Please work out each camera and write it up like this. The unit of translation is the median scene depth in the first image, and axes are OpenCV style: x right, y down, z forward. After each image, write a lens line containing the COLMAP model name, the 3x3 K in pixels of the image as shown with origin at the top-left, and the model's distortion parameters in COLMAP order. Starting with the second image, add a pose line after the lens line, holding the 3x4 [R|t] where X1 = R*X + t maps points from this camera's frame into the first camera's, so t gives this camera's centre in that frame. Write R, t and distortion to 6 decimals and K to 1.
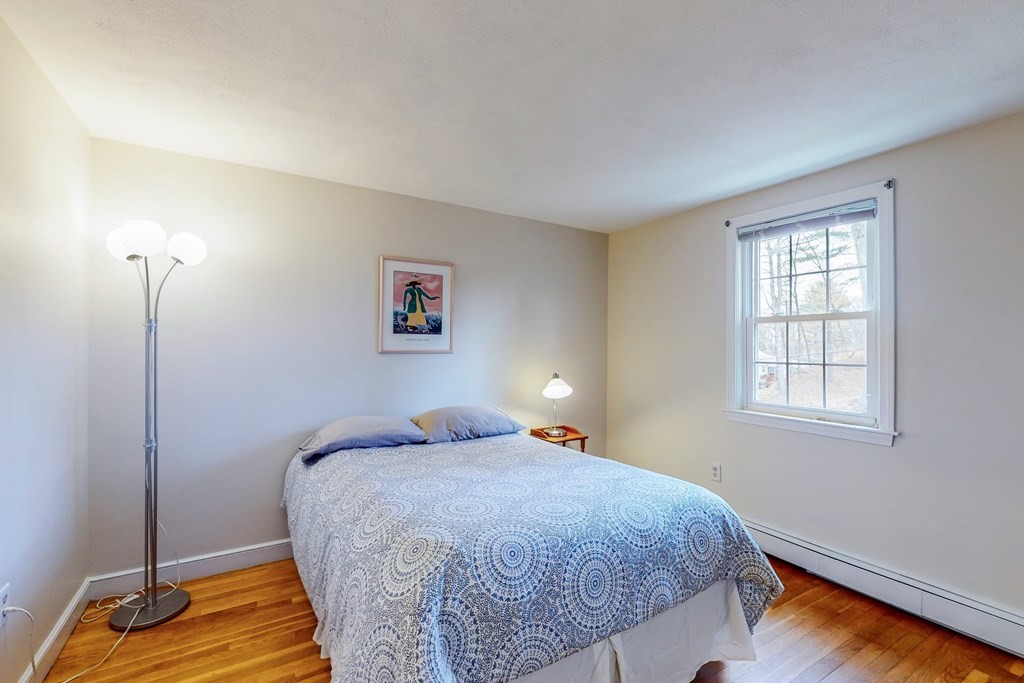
lens RADIAL K [[457.6, 0, 510.5], [0, 457.6, 337.6], [0, 0, 1]] dist [0.000321, 0.000054]
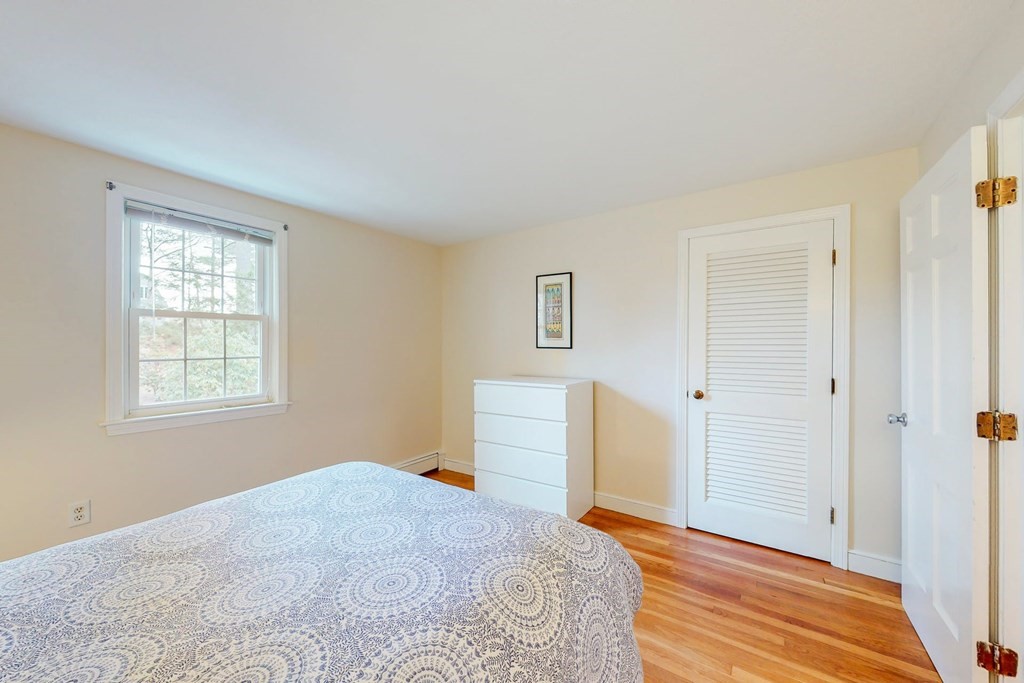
lens RADIAL K [[391.1, 0, 512.0], [0, 391.1, 341.5], [0, 0, 1]] dist [-0.000816, -0.000010]
pose [[-0.415424, -0.000158, 0.909628, -0.487969], [-0.018208, 0.999801, -0.008142, 0.011890], [-0.909446, -0.019945, -0.415344, 0.753220]]
